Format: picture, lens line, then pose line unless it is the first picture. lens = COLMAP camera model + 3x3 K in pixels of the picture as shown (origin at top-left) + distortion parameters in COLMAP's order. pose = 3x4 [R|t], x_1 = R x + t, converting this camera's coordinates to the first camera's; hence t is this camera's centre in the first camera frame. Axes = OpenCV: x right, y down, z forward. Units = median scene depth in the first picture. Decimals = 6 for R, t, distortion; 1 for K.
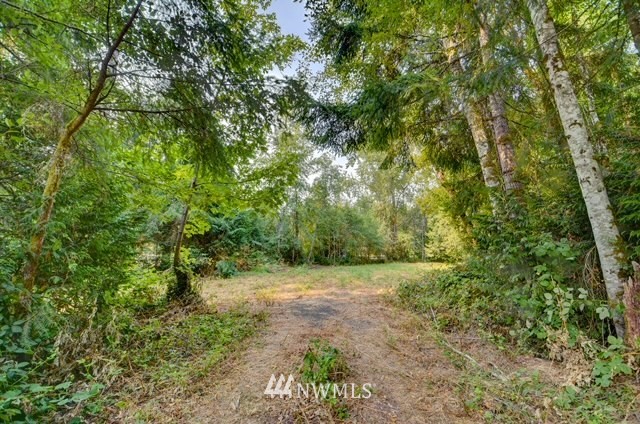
lens RADIAL K [[274.4, 0, 317.1], [0, 274.4, 211.7], [0, 0, 1]] dist [-0.003445, -0.002536]
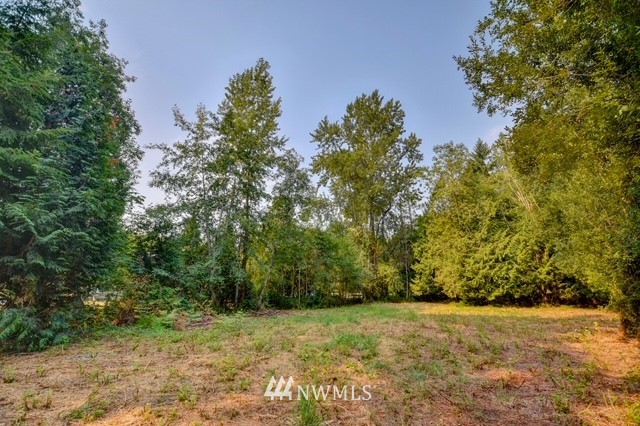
lens RADIAL K [[274.4, 0, 323.0], [0, 274.4, 212.6], [0, 0, 1]] dist [-0.003445, -0.002536]
pose [[0.991099, 0.034732, 0.128515, 0.020247], [-0.018107, 0.991565, -0.128342, 0.031251], [-0.131888, 0.124873, 0.983368, 0.206764]]
